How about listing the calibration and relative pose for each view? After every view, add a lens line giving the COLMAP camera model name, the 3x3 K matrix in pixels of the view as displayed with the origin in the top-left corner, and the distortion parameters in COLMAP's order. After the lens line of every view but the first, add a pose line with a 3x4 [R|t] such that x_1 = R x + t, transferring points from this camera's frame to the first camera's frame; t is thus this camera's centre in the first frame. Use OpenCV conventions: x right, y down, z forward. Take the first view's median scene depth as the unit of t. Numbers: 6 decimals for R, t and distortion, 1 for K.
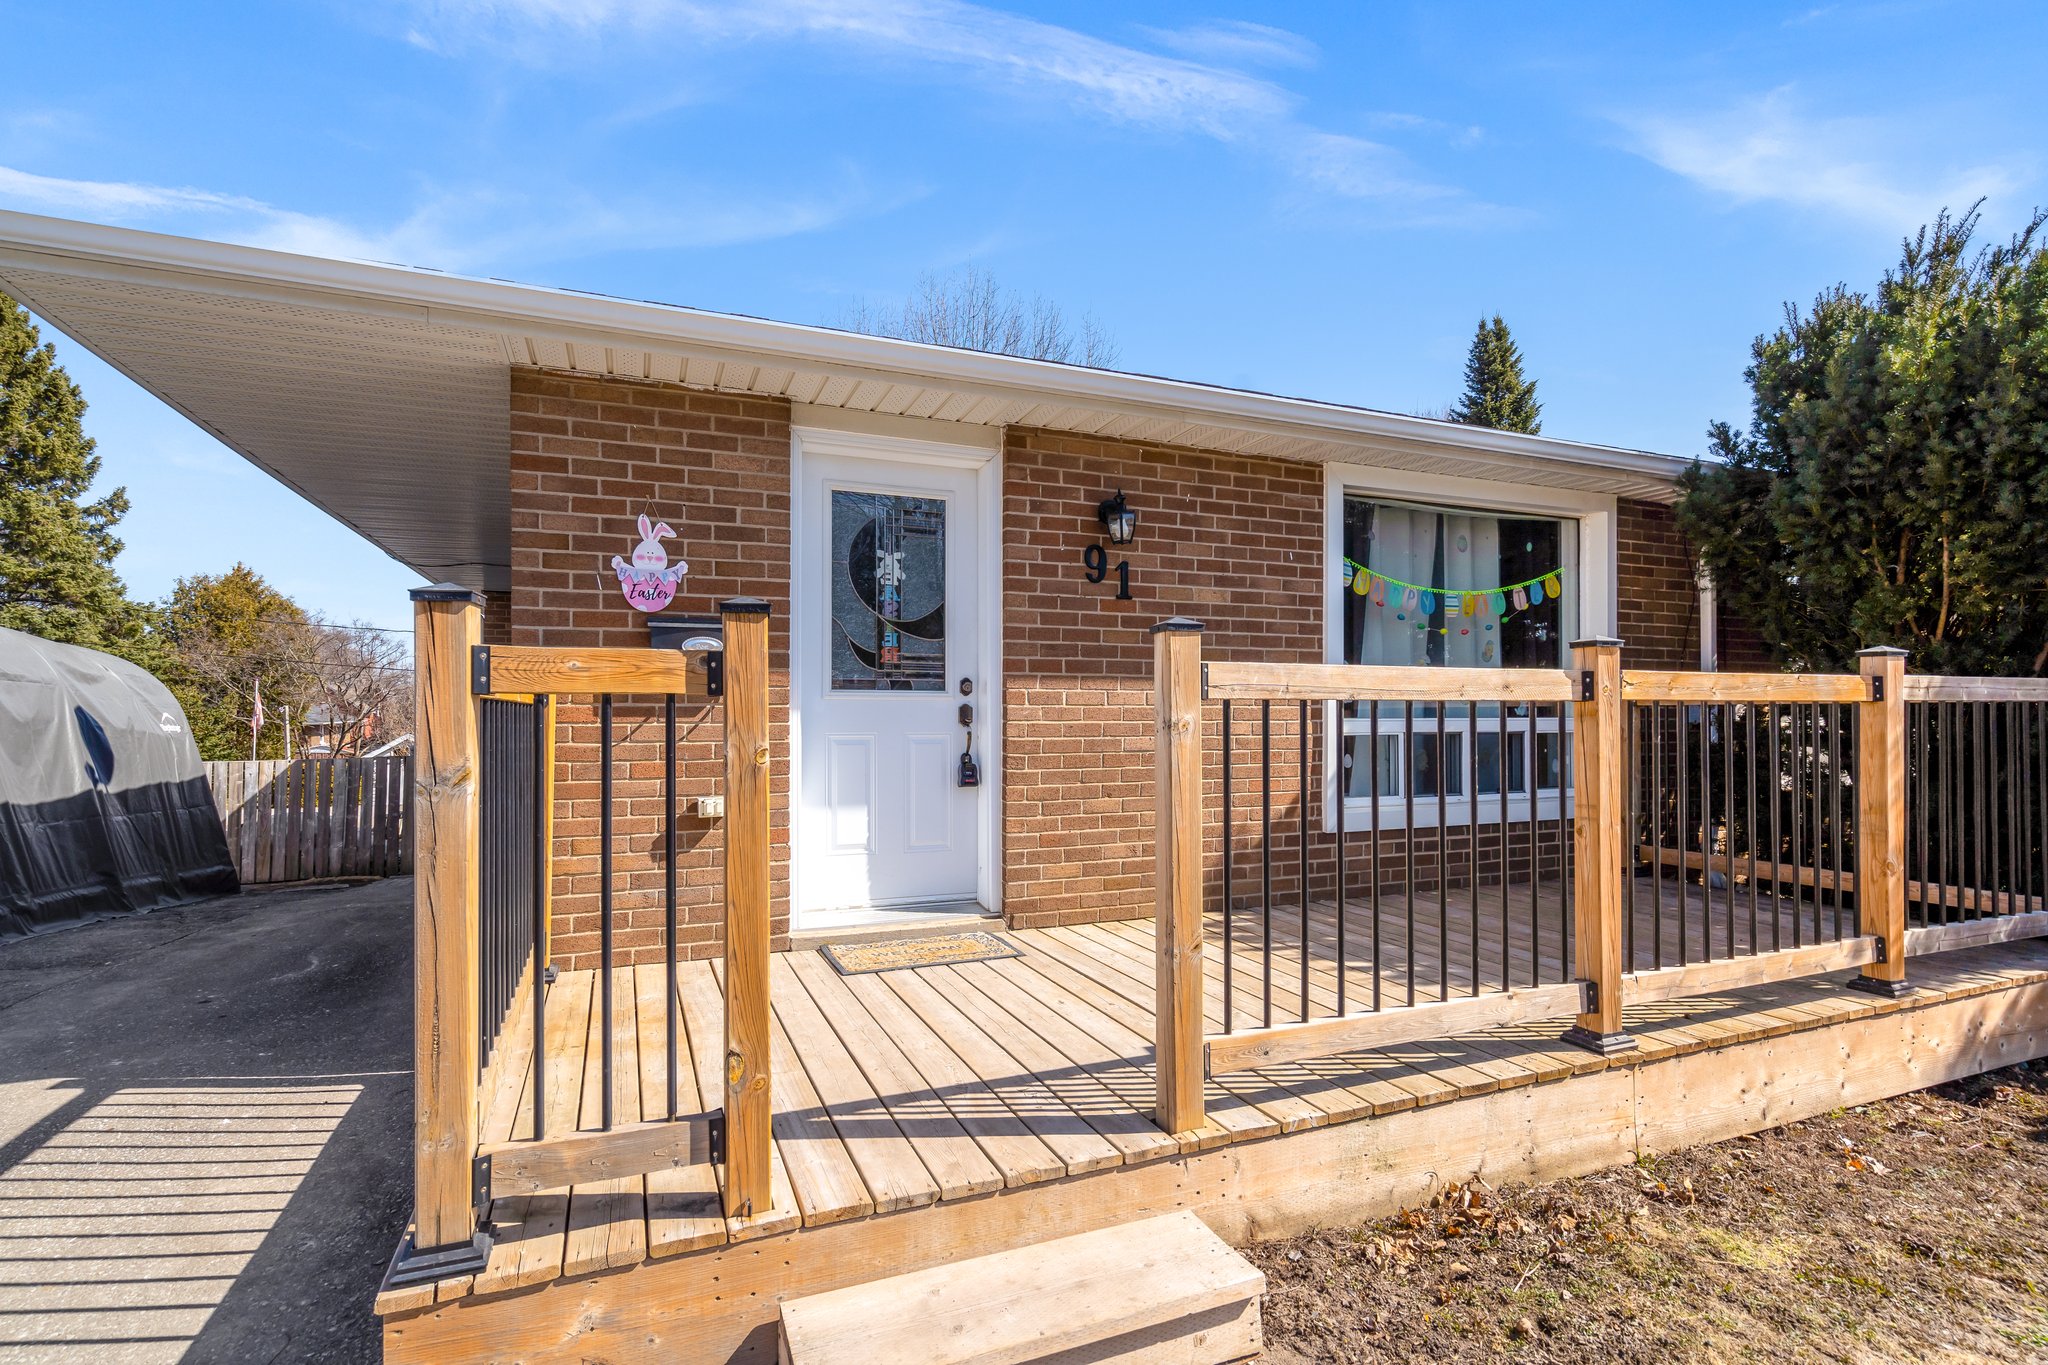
lens RADIAL K [[965.0, 0, 1015.4], [0, 965.0, 688.2], [0, 0, 1]] dist [-0.001556, 0.000354]
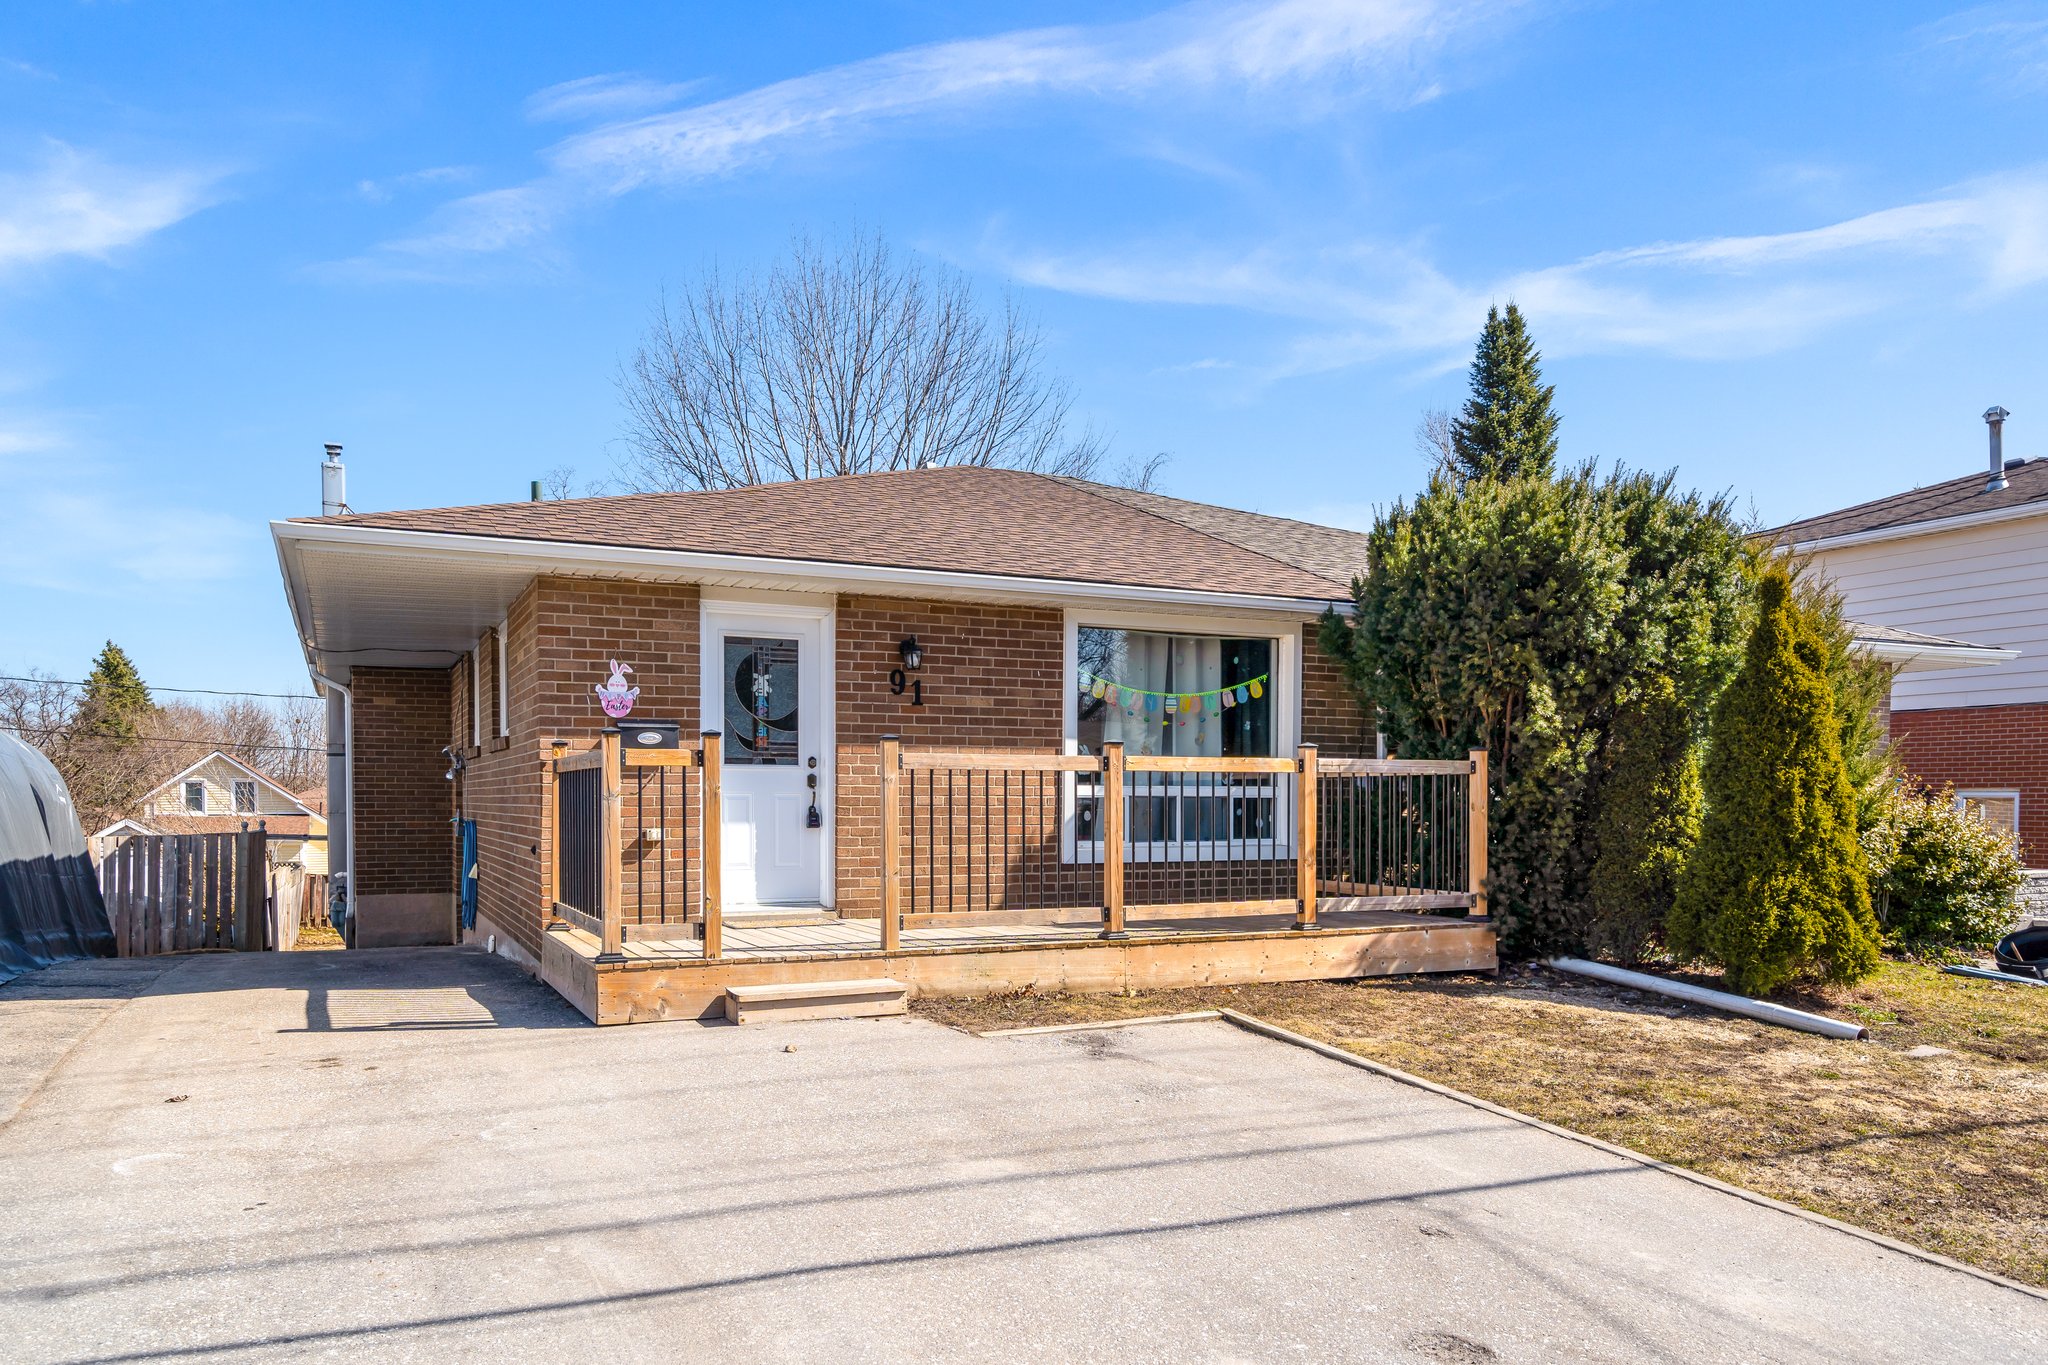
lens RADIAL K [[1415.8, 0, 1031.0], [0, 1415.8, 801.6], [0, 0, 1]] dist [0.007730, 0.000732]
pose [[0.997760, 0.001705, 0.066878, 0.146773], [-0.003612, 0.999590, 0.028399, -0.004528], [-0.066802, -0.028577, 0.997357, -1.277666]]
